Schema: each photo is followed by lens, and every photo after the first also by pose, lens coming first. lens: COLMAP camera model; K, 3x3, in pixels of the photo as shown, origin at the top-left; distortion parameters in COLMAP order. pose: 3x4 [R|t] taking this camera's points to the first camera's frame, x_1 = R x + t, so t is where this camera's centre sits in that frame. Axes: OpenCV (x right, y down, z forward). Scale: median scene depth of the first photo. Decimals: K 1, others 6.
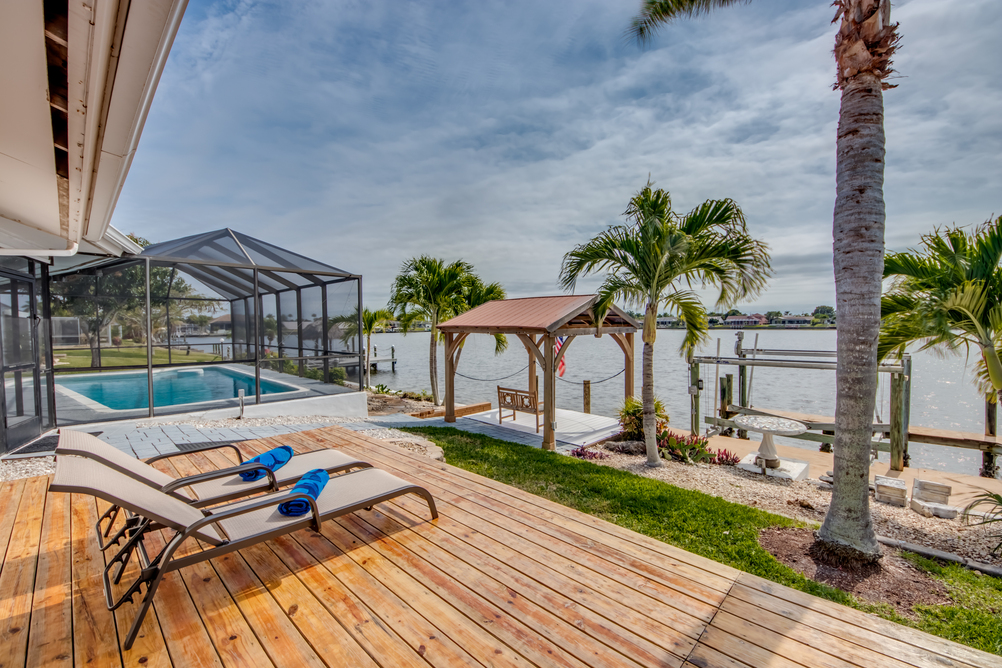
lens RADIAL K [[407.8, 0, 501.5], [0, 407.8, 331.2], [0, 0, 1]] dist [0.000745, -0.000447]
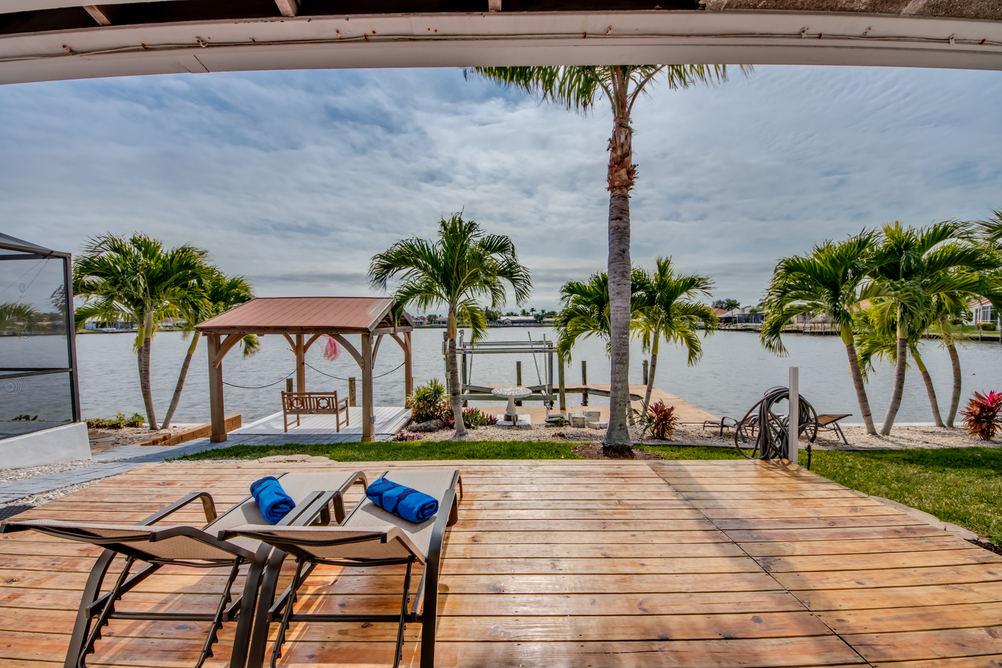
lens RADIAL K [[369.3, 0, 489.3], [0, 369.3, 324.8], [0, 0, 1]] dist [0.013692, -0.000180]
pose [[0.737005, -0.002948, 0.675881, -0.298679], [0.013929, 0.999844, -0.010828, -0.000636], [-0.675743, 0.017394, 0.736932, 0.070309]]
